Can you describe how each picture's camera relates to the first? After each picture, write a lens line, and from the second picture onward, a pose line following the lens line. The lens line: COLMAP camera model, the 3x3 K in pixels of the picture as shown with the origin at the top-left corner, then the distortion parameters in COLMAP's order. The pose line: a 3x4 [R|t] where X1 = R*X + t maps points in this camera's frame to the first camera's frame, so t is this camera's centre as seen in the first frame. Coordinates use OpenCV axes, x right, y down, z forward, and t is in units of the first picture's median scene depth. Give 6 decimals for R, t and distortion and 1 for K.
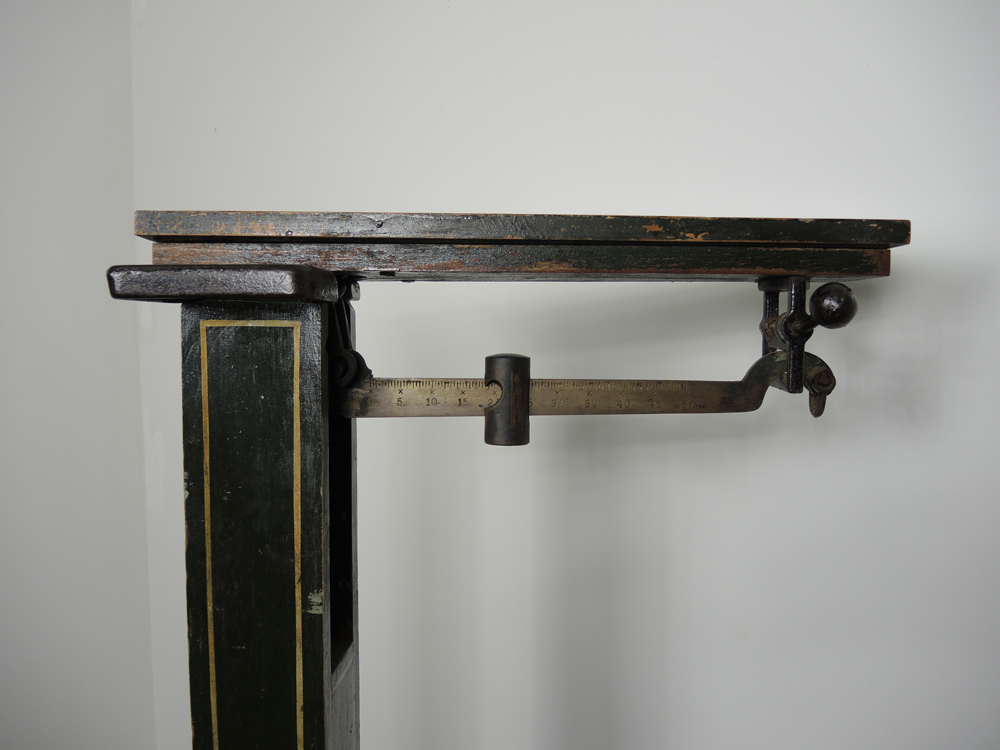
lens RADIAL K [[818.0, 0, 500.0], [0, 818.0, 375.0], [0, 0, 1]] dist [-0.084531, -0.000162]
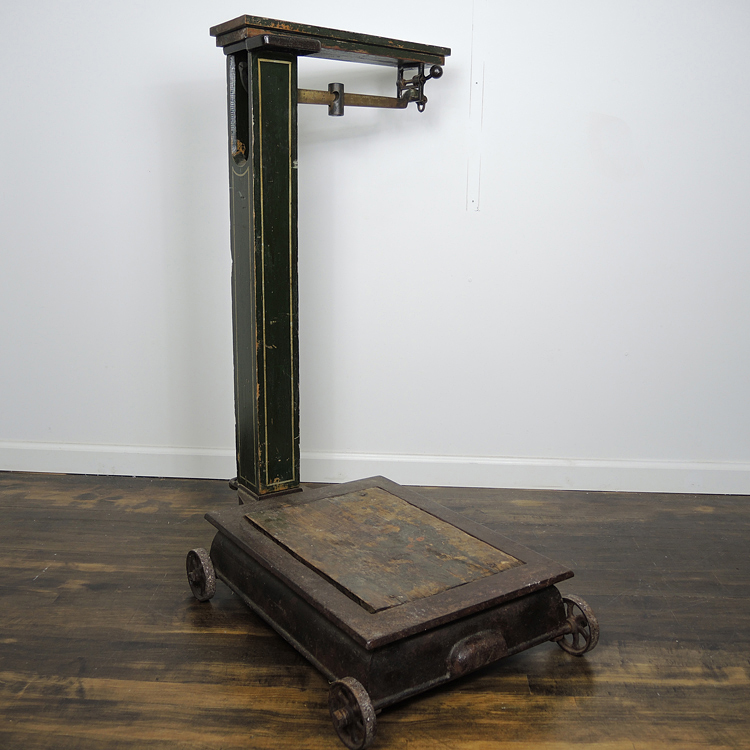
lens RADIAL K [[846.8, 0, 375.0], [0, 846.8, 375.0], [0, 0, 1]] dist [-0.025743, -0.046125]
pose [[0.795569, -0.120210, 0.593818, -1.859548], [0.014979, 0.983722, 0.179071, 0.478913], [-0.605678, -0.133568, 0.784419, -1.620851]]
